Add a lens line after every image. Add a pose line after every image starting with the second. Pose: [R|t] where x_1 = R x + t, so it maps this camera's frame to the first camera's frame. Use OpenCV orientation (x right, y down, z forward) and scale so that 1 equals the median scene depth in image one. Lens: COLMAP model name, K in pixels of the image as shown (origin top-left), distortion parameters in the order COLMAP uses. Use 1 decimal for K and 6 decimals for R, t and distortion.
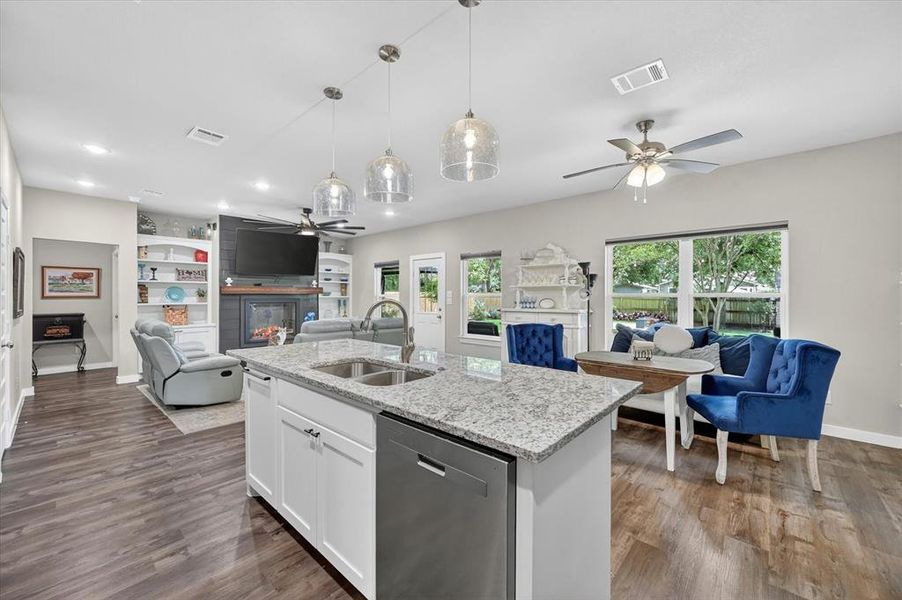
lens RADIAL K [[357.2, 0, 455.1], [0, 357.2, 296.6], [0, 0, 1]] dist [0.000438, -0.000277]
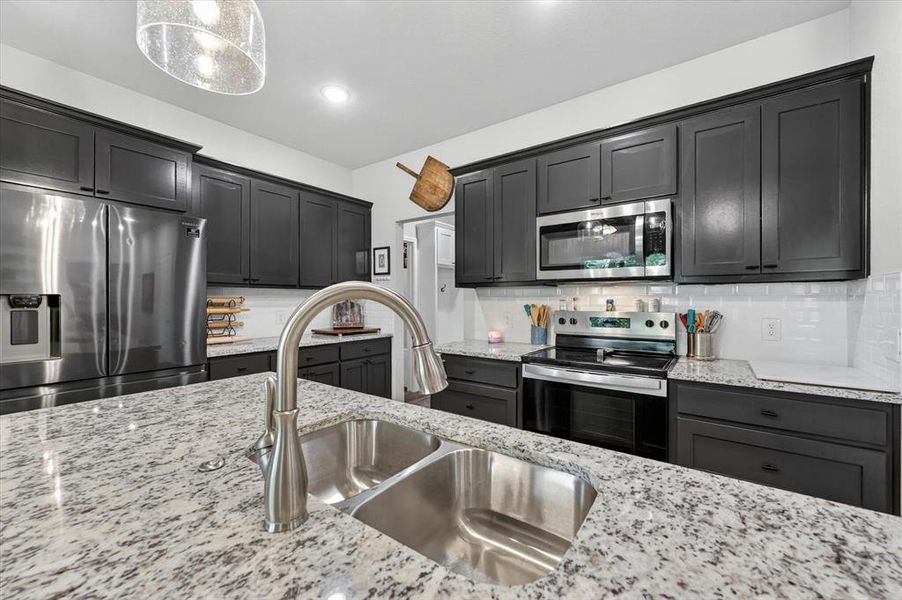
lens RADIAL K [[359.0, 0, 452.2], [0, 359.0, 300.0], [0, 0, 1]] dist [-0.000576, 0.000080]
pose [[-0.994903, -0.000957, -0.100827, -0.079769], [-0.001483, 0.999986, 0.005142, 0.006977], [0.100821, 0.005265, -0.994891, 0.442980]]
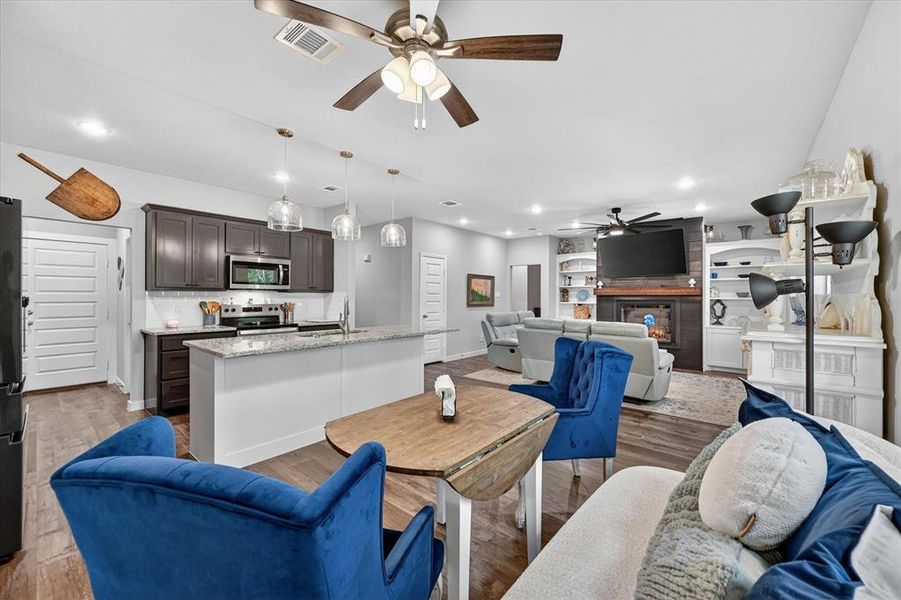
lens RADIAL K [[356.8, 0, 454.6], [0, 356.8, 296.6], [0, 0, 1]] dist [0.000438, -0.000277]
pose [[0.033593, -0.001194, -0.999435, 0.532868], [-0.006543, 0.999978, -0.001414, 0.001874], [0.999414, 0.006587, 0.033584, 0.500559]]
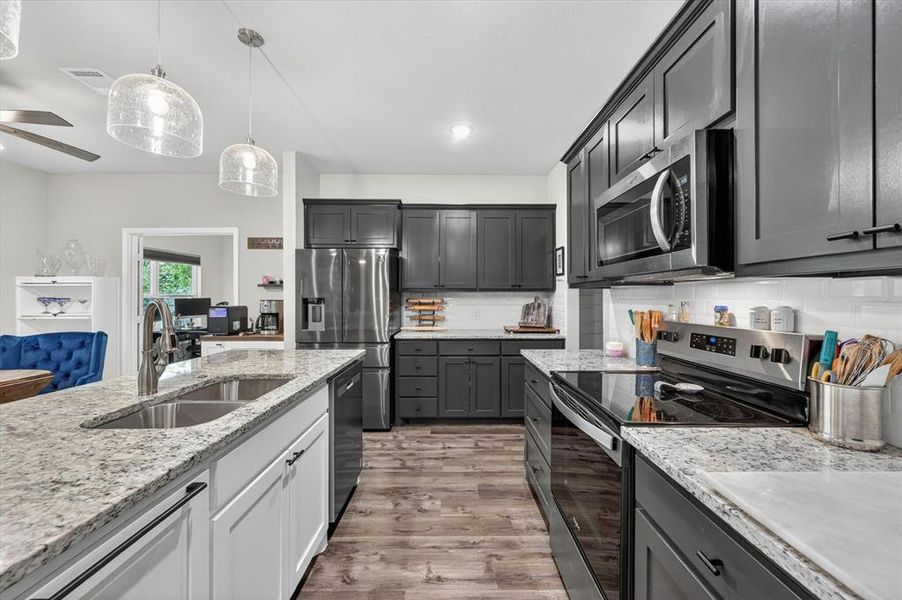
lens RADIAL K [[357.2, 0, 455.1], [0, 357.2, 296.6], [0, 0, 1]] dist [0.000438, -0.000277]
pose [[-0.673624, 0.000380, 0.739074, -0.351421], [0.002652, 0.999995, 0.001903, 0.001232], [-0.739069, 0.003242, -0.673622, 0.355455]]
